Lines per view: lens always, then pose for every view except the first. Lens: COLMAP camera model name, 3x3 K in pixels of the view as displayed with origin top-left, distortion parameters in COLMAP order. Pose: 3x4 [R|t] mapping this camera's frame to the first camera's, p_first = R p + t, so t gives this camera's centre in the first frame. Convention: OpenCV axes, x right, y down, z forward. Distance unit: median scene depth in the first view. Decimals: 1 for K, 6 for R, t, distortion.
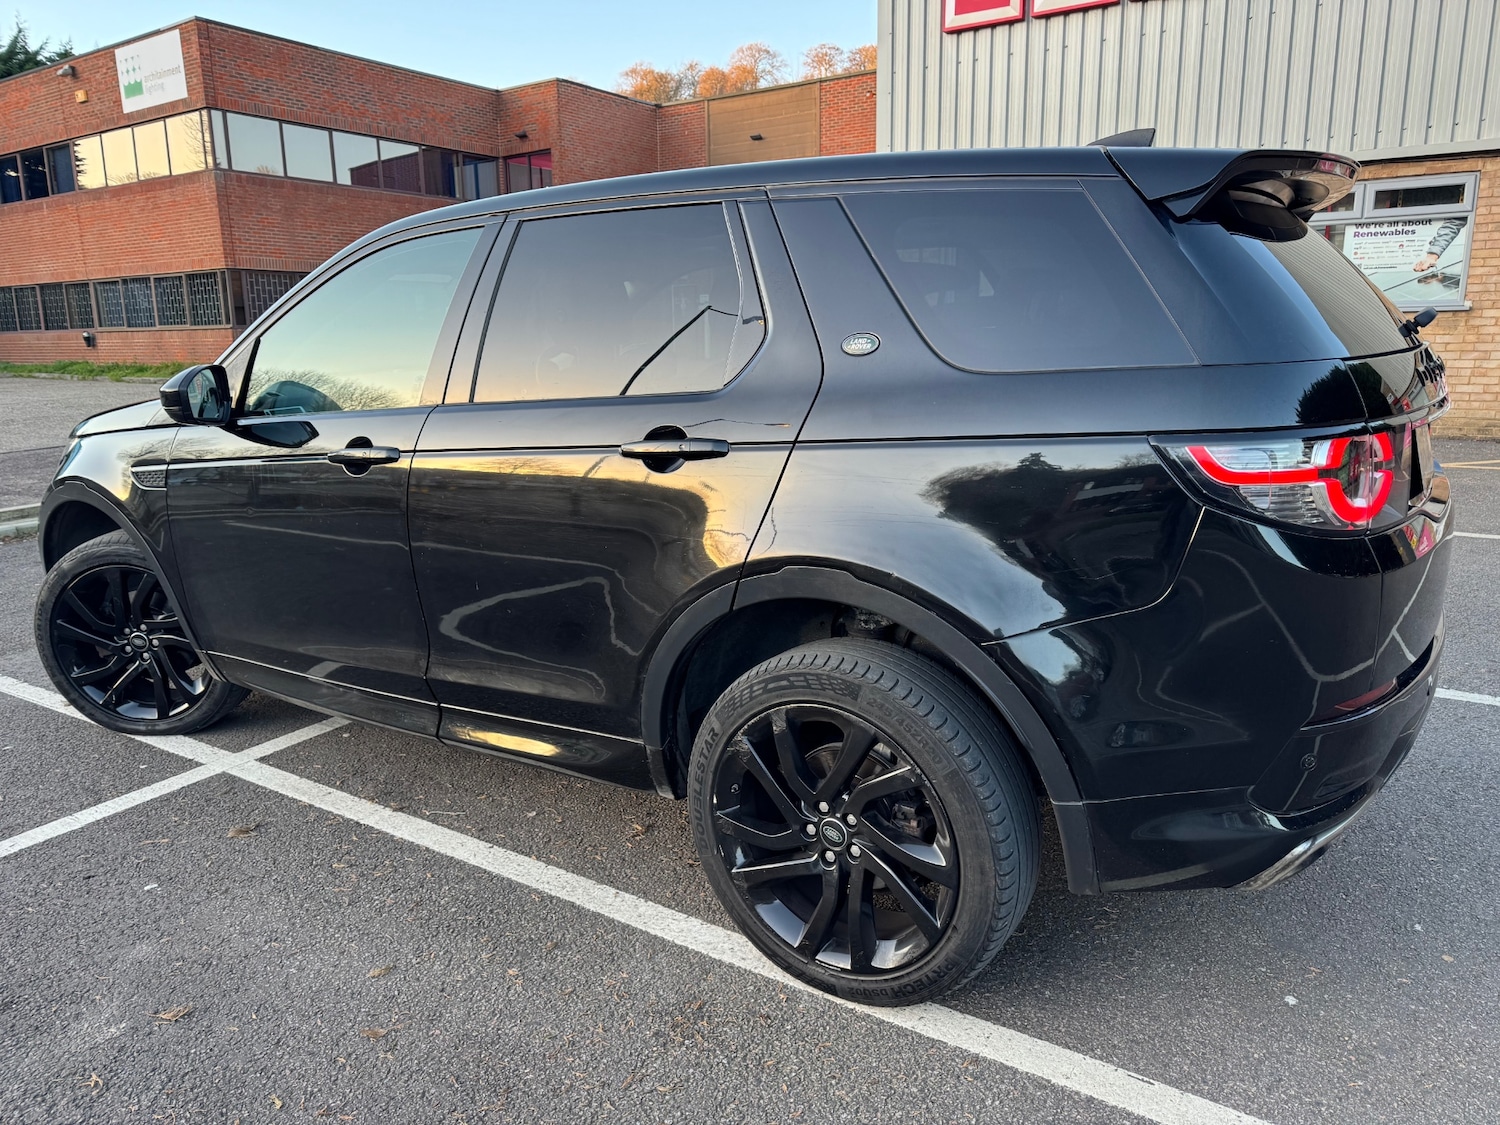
lens RADIAL K [[1074.8, 0, 761.5], [0, 1074.8, 567.3], [0, 0, 1]] dist [-0.003390, -0.005694]
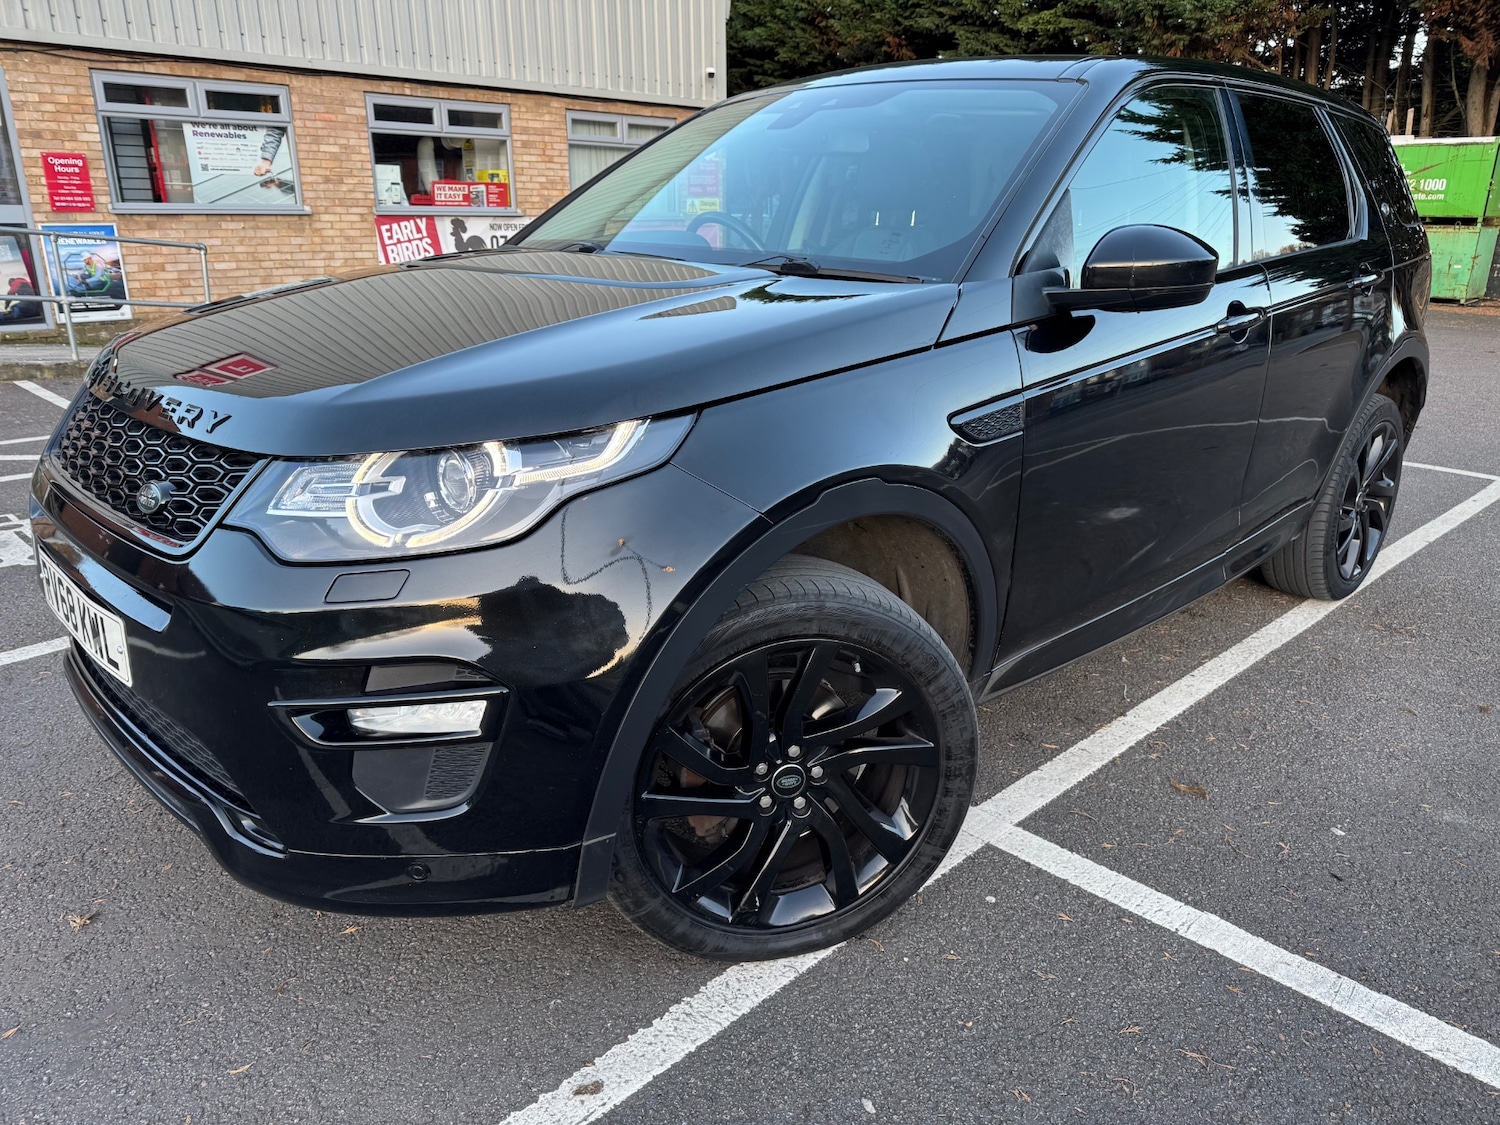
lens RADIAL K [[1072.9, 0, 749.2], [0, 1072.9, 558.5], [0, 0, 1]] dist [-0.000233, -0.000882]
pose [[0.209594, -0.271039, 0.939472, -0.393534], [0.207580, 0.951246, 0.228126, -0.058852], [-0.955500, 0.147202, 0.255637, 0.329160]]
